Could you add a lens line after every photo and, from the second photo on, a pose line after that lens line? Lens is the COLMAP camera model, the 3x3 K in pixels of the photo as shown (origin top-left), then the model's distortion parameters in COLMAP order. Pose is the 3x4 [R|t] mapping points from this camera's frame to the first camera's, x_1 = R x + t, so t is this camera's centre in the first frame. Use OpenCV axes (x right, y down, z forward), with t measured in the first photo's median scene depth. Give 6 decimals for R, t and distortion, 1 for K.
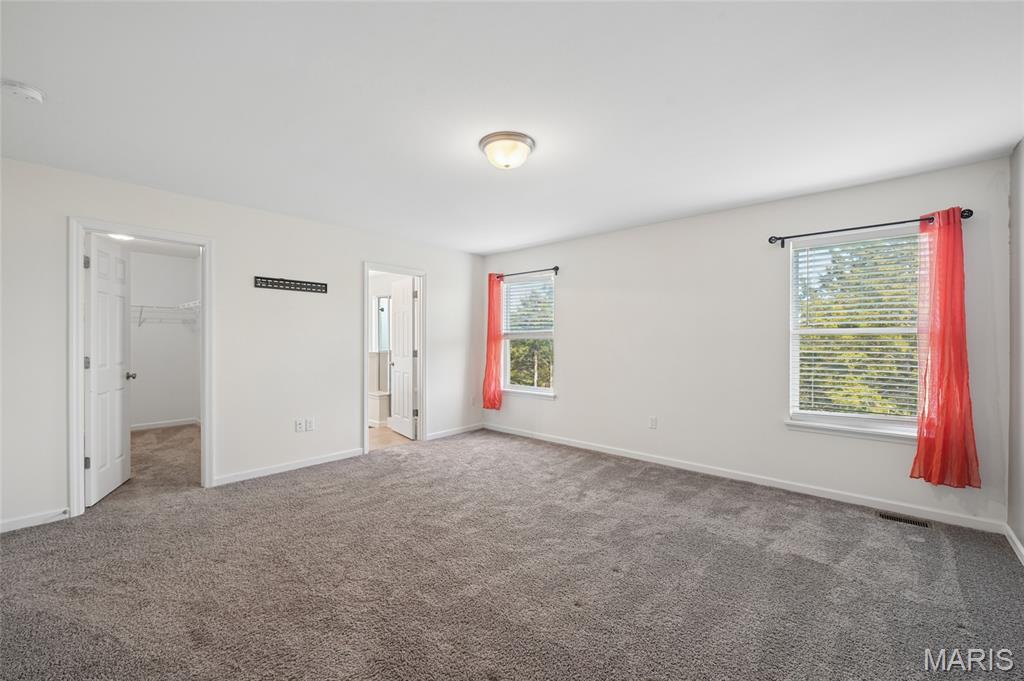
lens RADIAL K [[410.6, 0, 507.5], [0, 410.6, 339.4], [0, 0, 1]] dist [0.001740, -0.000015]
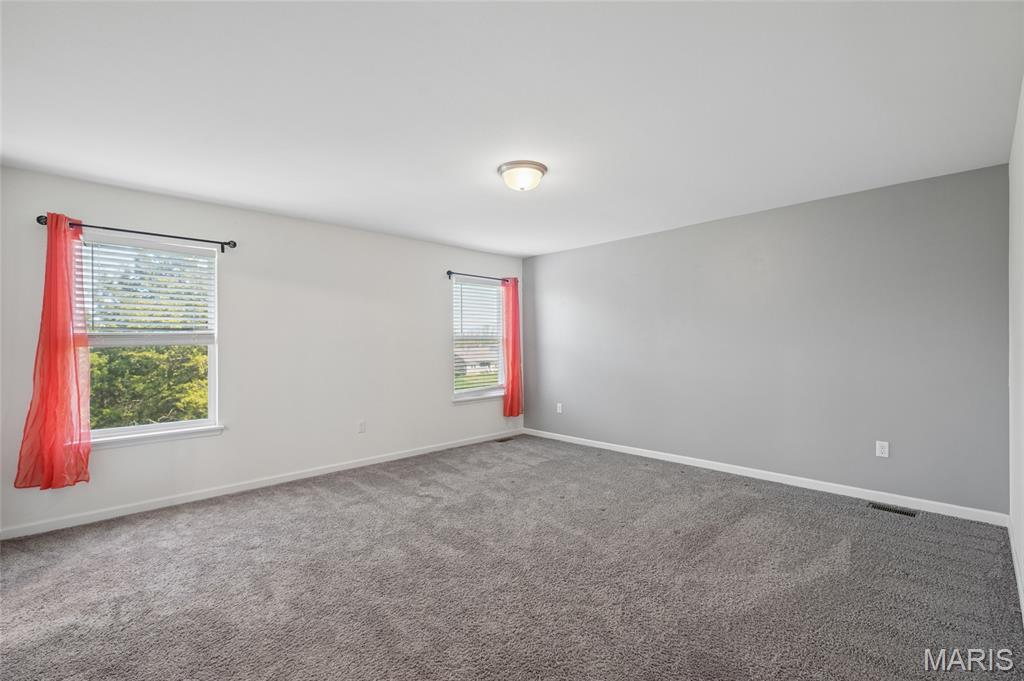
lens RADIAL K [[437.5, 0, 512.0], [0, 437.5, 340.5], [0, 0, 1]] dist [0.000053, 0.000239]
pose [[0.089404, 0.008859, 0.995956, -0.686742], [0.013196, 0.999862, -0.010078, 0.006910], [-0.995908, 0.014044, 0.089275, 0.539214]]
